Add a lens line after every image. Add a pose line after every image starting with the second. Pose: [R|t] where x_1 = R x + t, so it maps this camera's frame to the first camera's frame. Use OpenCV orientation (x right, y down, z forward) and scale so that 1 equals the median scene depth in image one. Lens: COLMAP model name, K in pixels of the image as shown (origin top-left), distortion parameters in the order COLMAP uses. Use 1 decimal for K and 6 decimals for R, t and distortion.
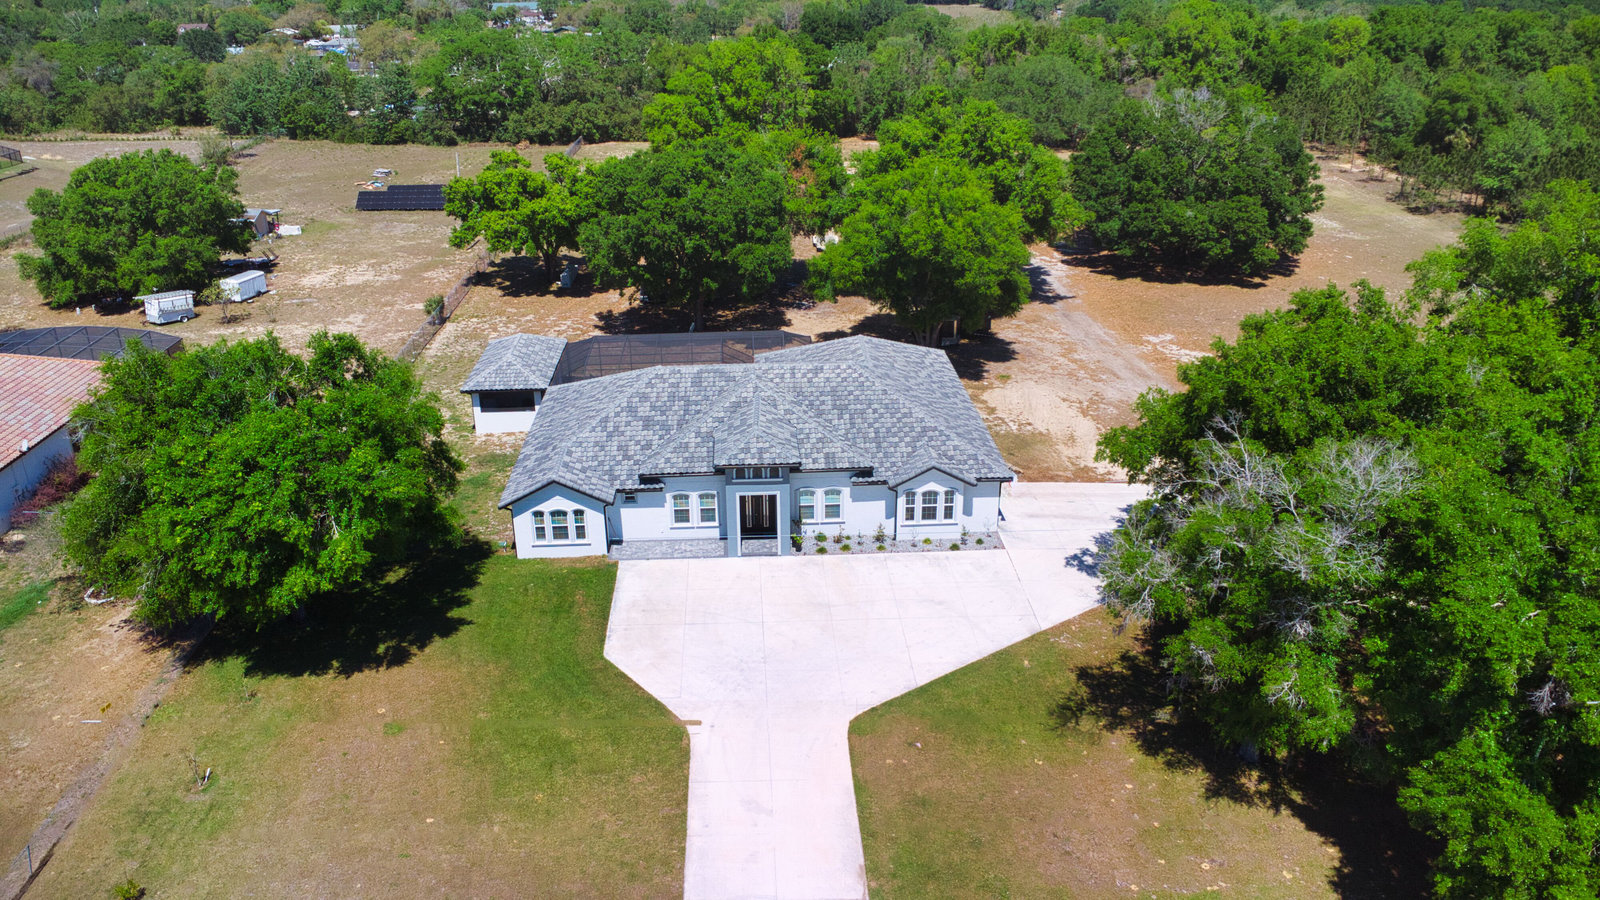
lens RADIAL K [[1168.4, 0, 802.5], [0, 1168.4, 448.1], [0, 0, 1]] dist [-0.033280, 0.008432]
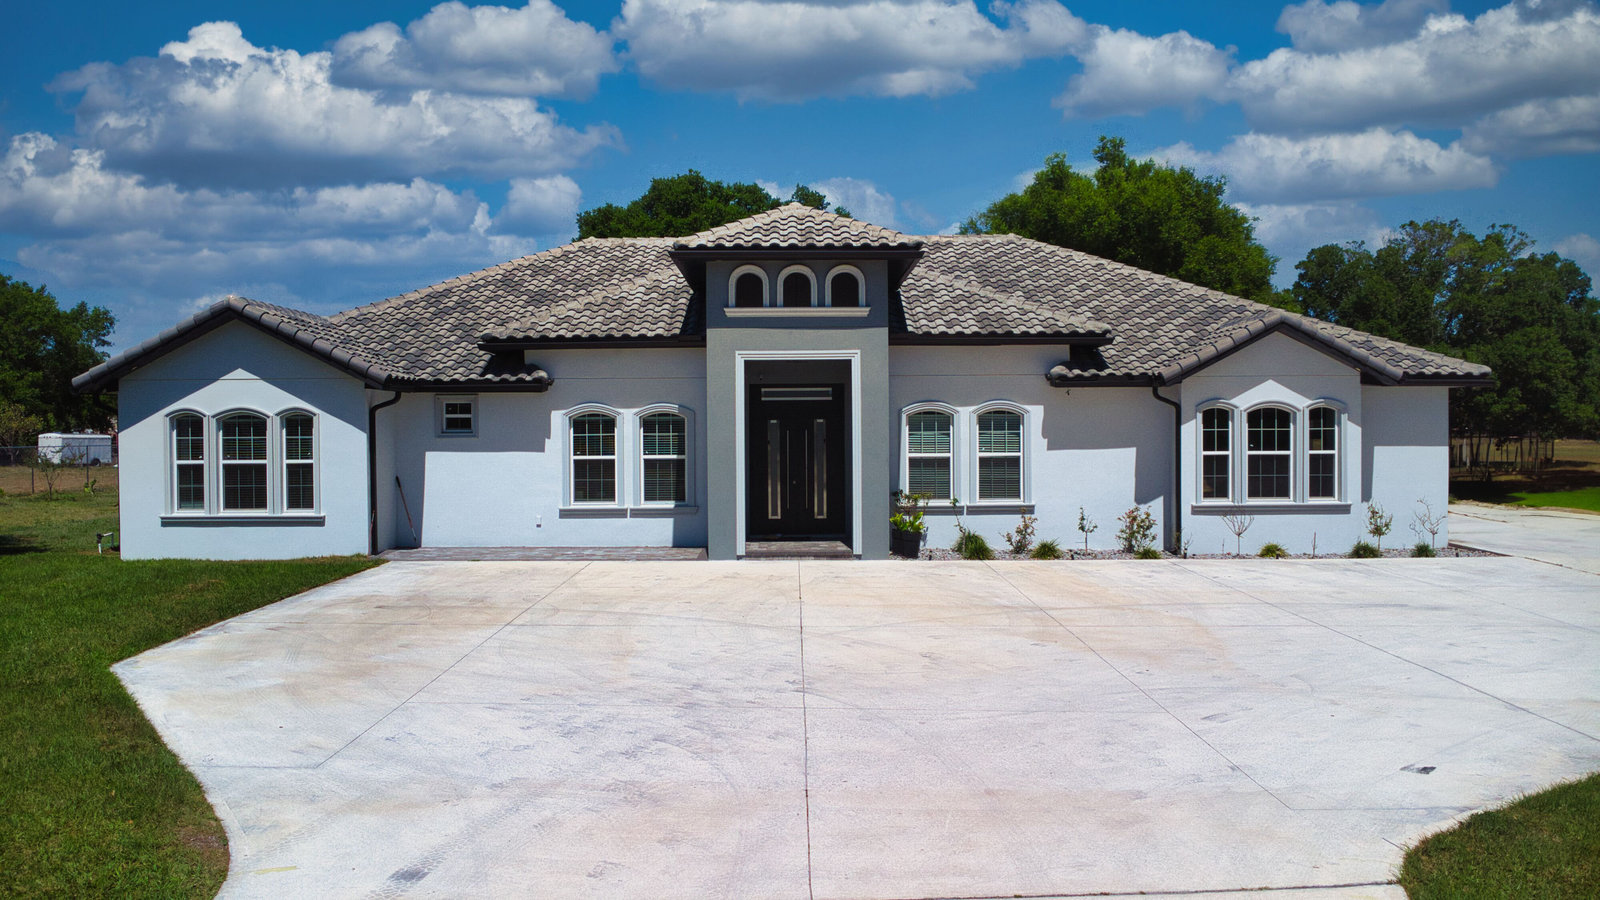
lens RADIAL K [[1168.4, 0, 801.4], [0, 1168.4, 453.8], [0, 0, 1]] dist [-0.033280, 0.008432]
pose [[0.998616, 0.001374, -0.052570, -0.017819], [-0.020515, 0.930635, -0.365373, 0.184730], [0.048421, 0.365946, 0.929376, 0.655664]]
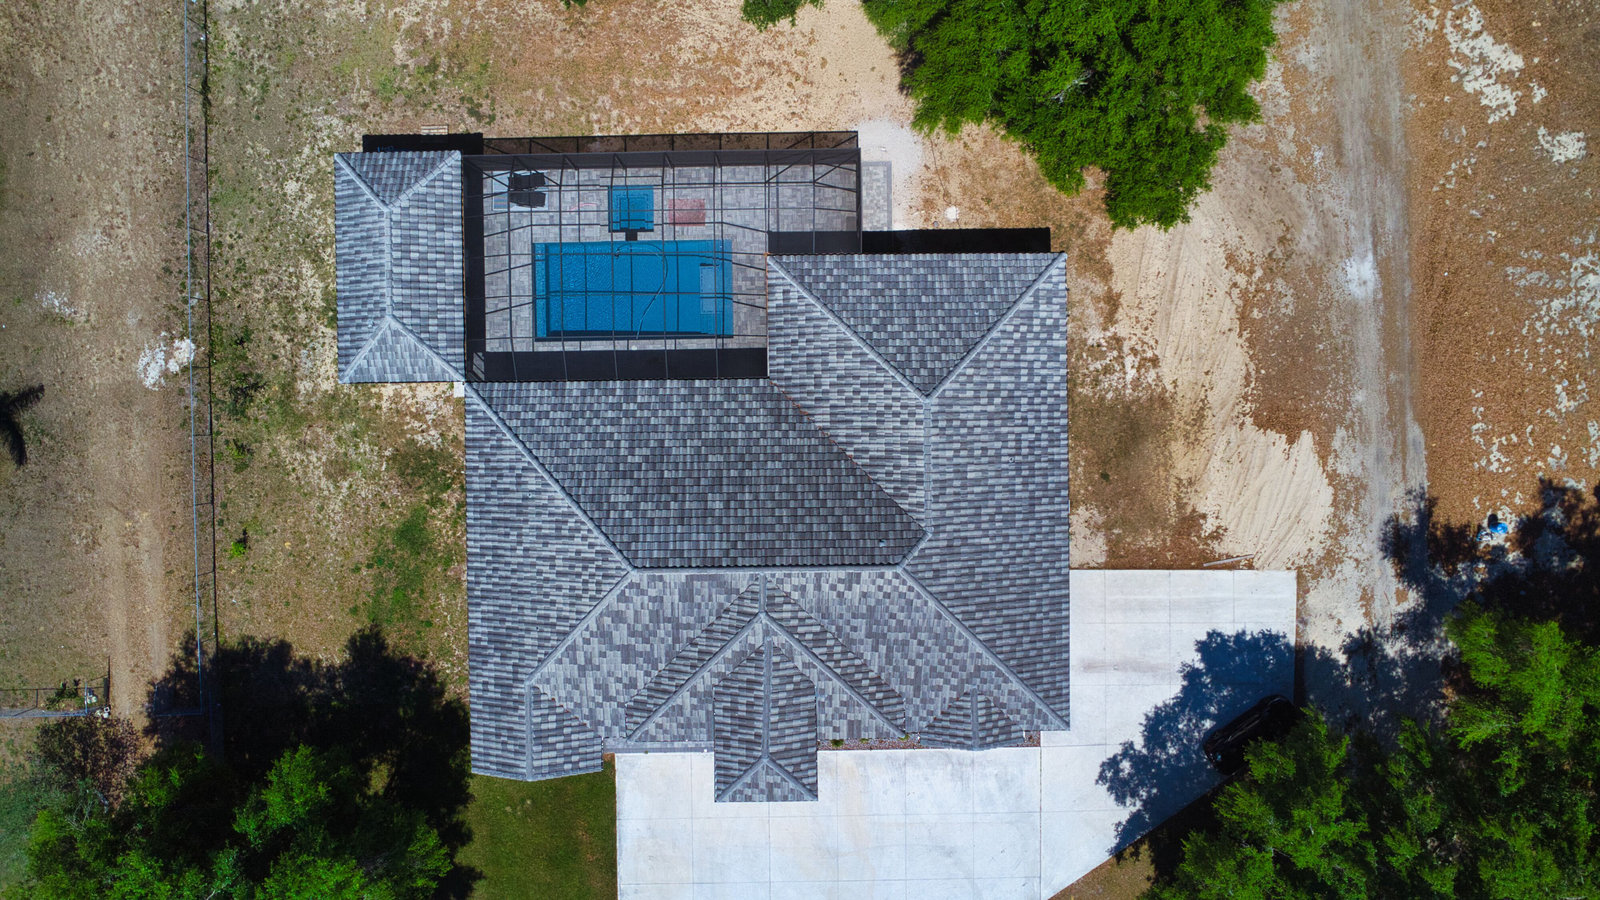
lens RADIAL K [[1168.4, 0, 797.9], [0, 1168.4, 451.2], [0, 0, 1]] dist [-0.033280, 0.008432]
pose [[0.998774, 0.046225, 0.017708, -0.039545], [-0.033694, 0.372786, 0.927305, -0.815436], [0.036263, -0.926765, 0.373887, 0.853600]]
